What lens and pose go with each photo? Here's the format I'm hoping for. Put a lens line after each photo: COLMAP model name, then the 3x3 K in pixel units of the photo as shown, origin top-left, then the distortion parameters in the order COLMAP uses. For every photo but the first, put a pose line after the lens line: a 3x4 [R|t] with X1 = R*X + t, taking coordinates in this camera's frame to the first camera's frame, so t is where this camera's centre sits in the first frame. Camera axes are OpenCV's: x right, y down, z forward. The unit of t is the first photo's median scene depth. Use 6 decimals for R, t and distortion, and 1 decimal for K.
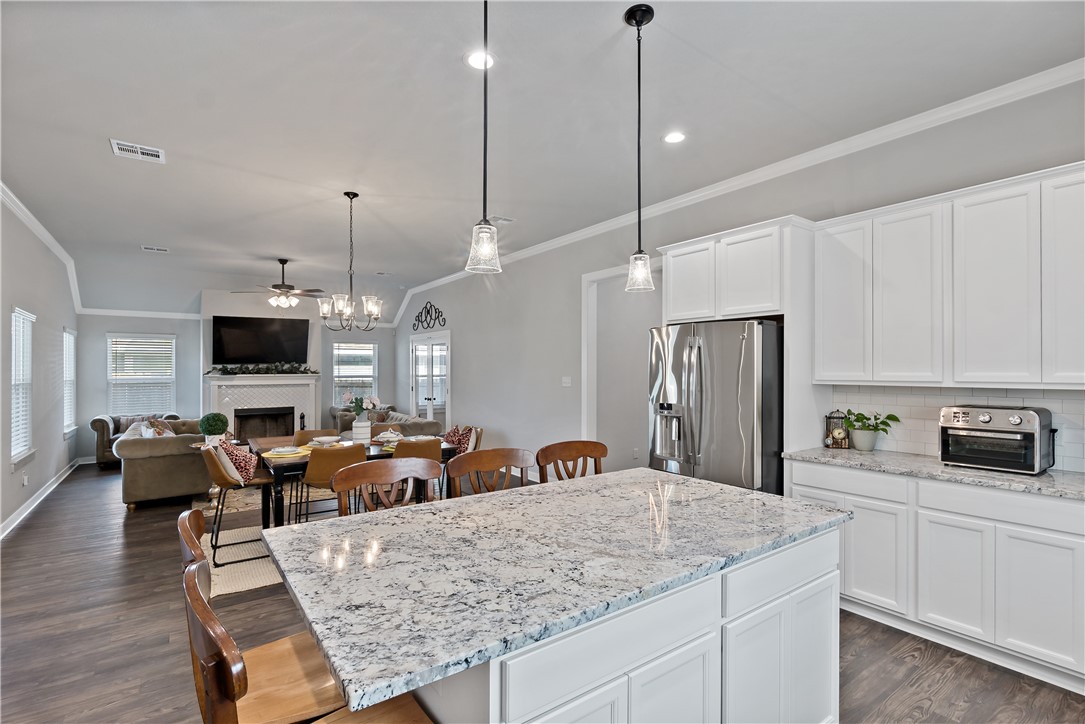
lens RADIAL K [[506.0, 0, 541.4], [0, 506.0, 374.5], [0, 0, 1]] dist [-0.005576, 0.001456]
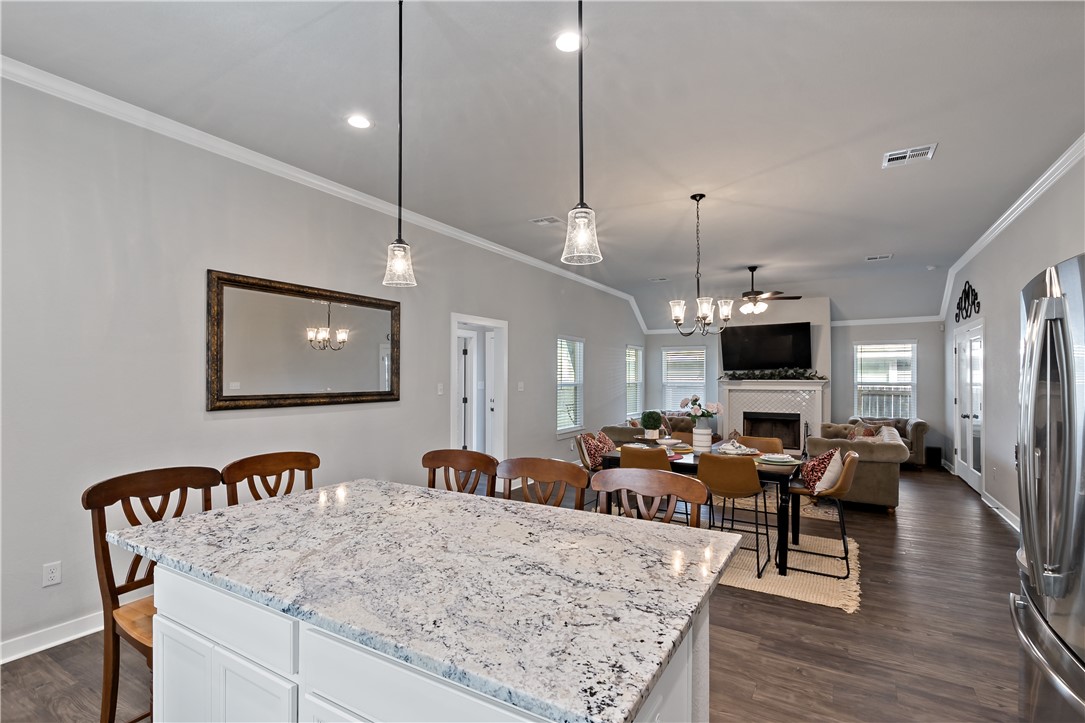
lens RADIAL K [[506.0, 0, 539.9], [0, 506.0, 372.3], [0, 0, 1]] dist [-0.005576, 0.001456]
pose [[0.398291, -0.005154, -0.917245, 0.249078], [-0.009897, 0.999902, -0.009916, -0.001091], [0.917206, 0.013027, 0.398201, 0.202666]]
